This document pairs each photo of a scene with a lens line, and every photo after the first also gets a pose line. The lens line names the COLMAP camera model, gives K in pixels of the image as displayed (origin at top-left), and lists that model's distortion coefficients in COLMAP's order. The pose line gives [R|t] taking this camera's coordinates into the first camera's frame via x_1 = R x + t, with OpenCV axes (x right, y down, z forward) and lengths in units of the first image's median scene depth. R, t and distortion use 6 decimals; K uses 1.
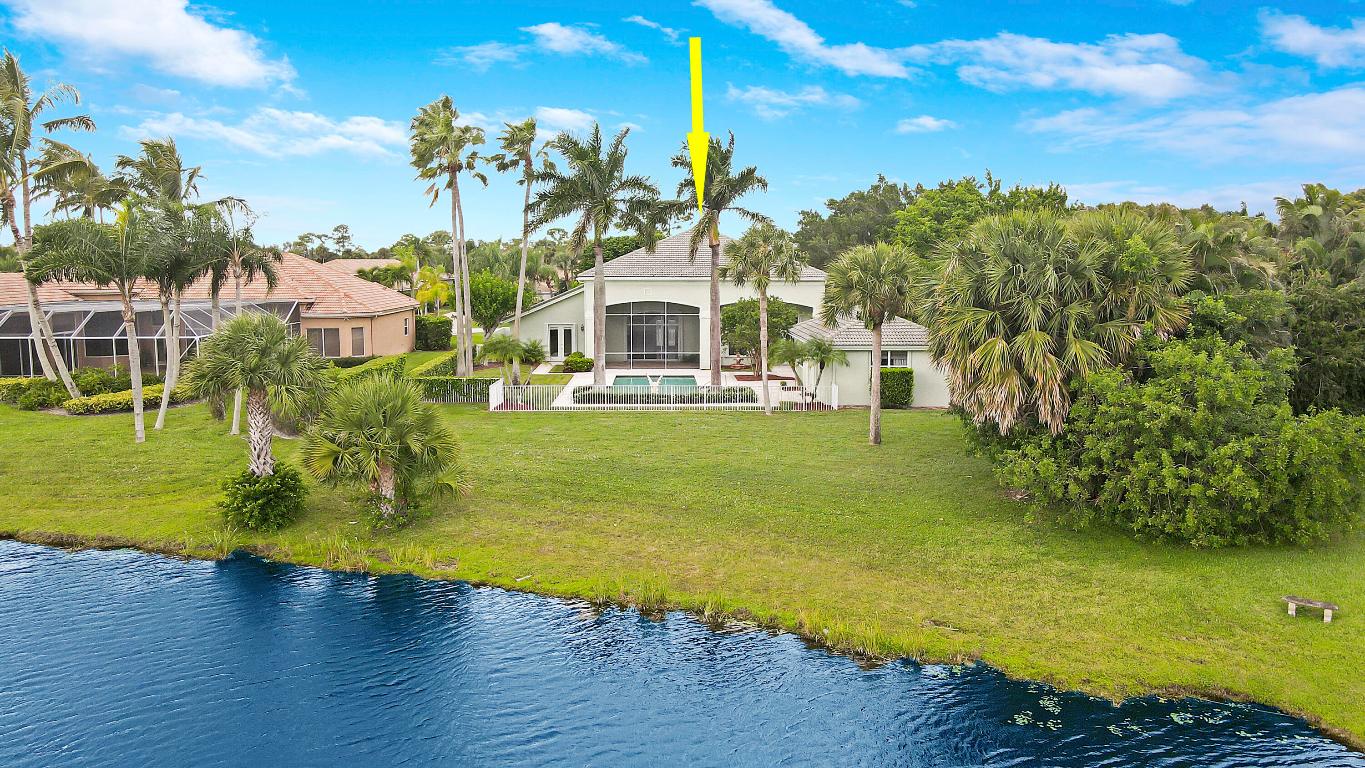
lens RADIAL K [[1021.6, 0, 682.4], [0, 1021.6, 358.2], [0, 0, 1]] dist [-0.002019, 0.004581]
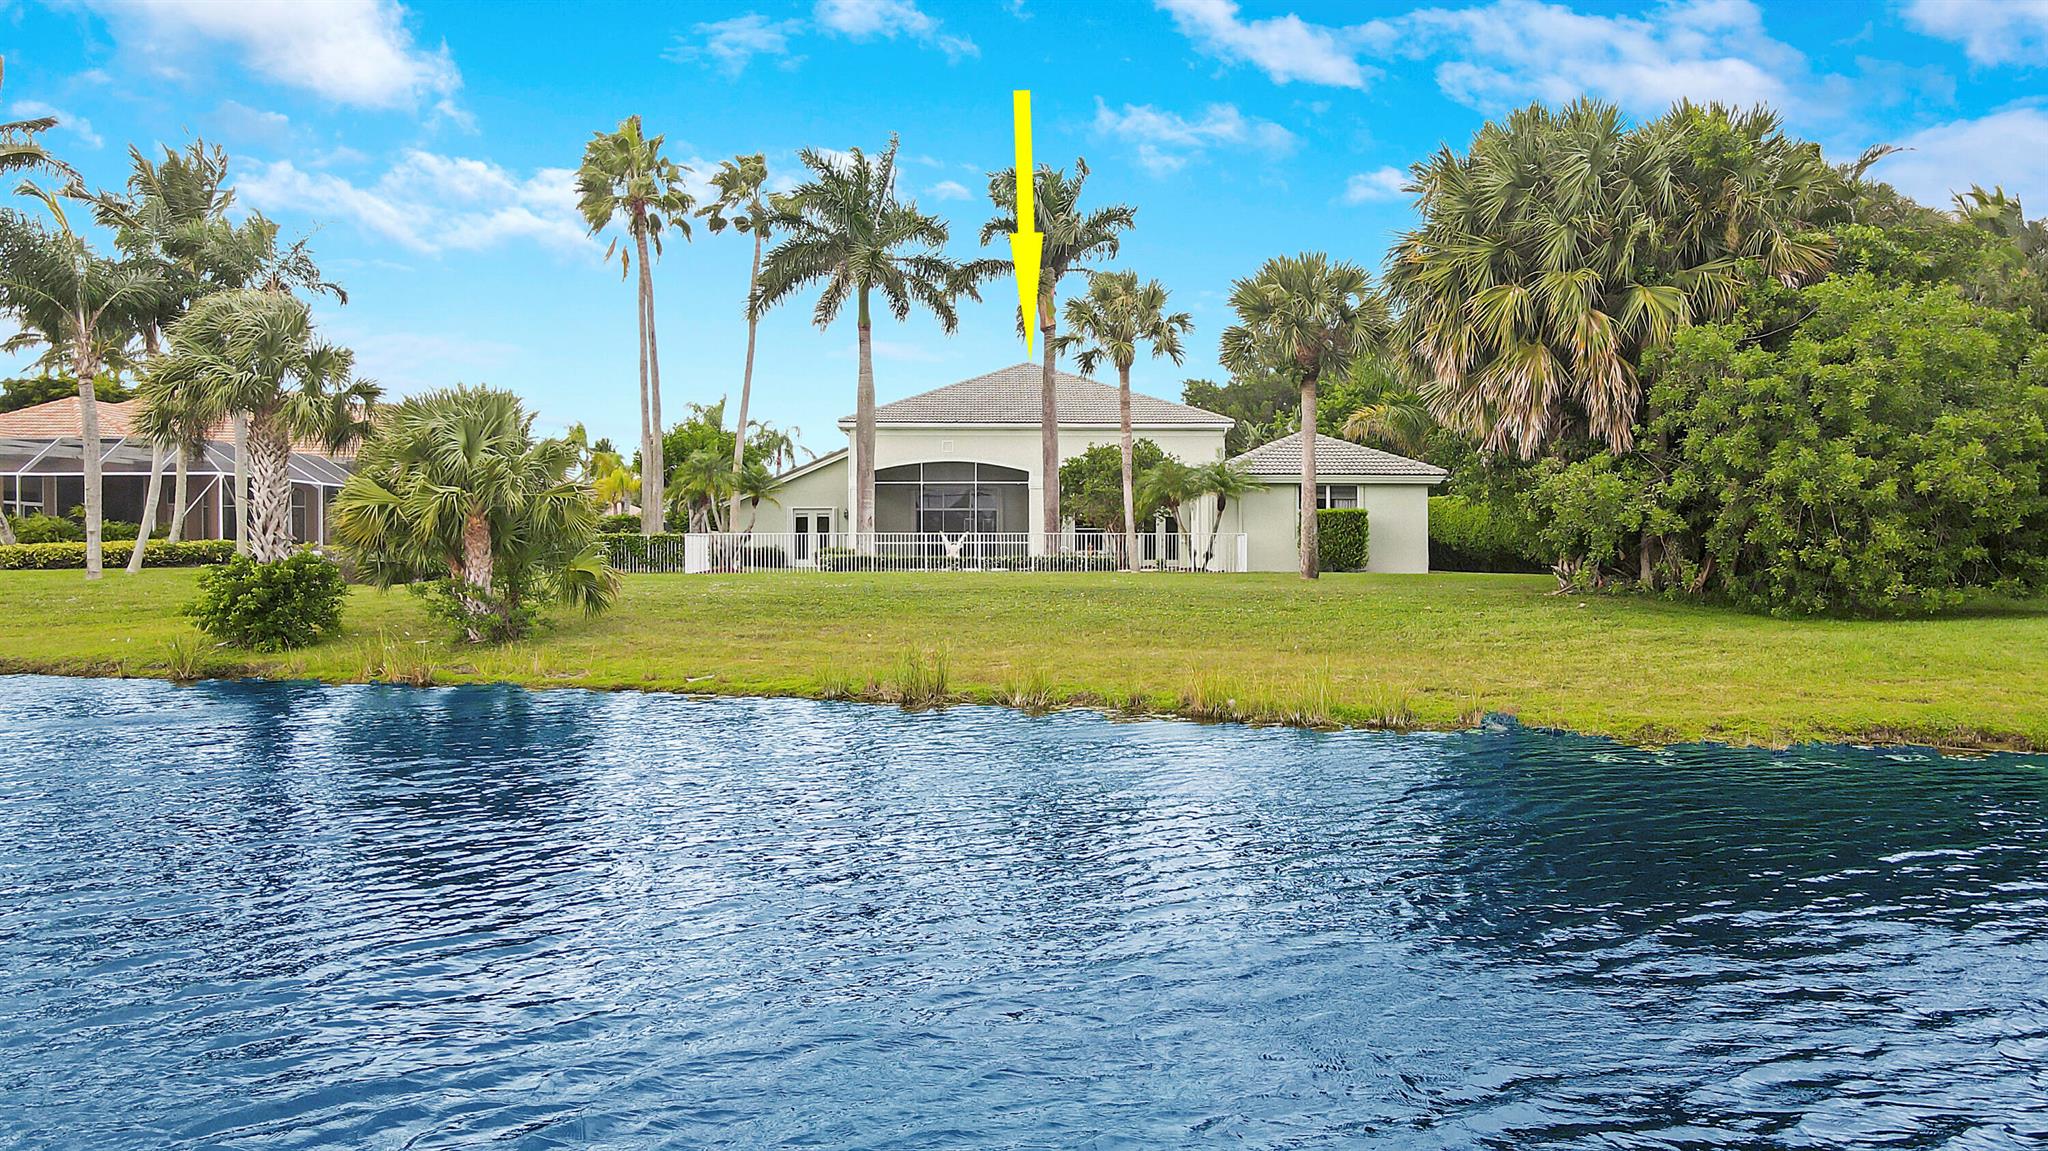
lens RADIAL K [[1513.7, 0, 1024.0], [0, 1513.7, 575.5], [0, 0, 1]] dist [0.006423, 0.006397]
pose [[0.999959, 0.006083, 0.006706, 0.010564], [-0.005505, 0.996524, -0.083129, 0.125878], [-0.007188, 0.083088, 0.996516, 0.084468]]
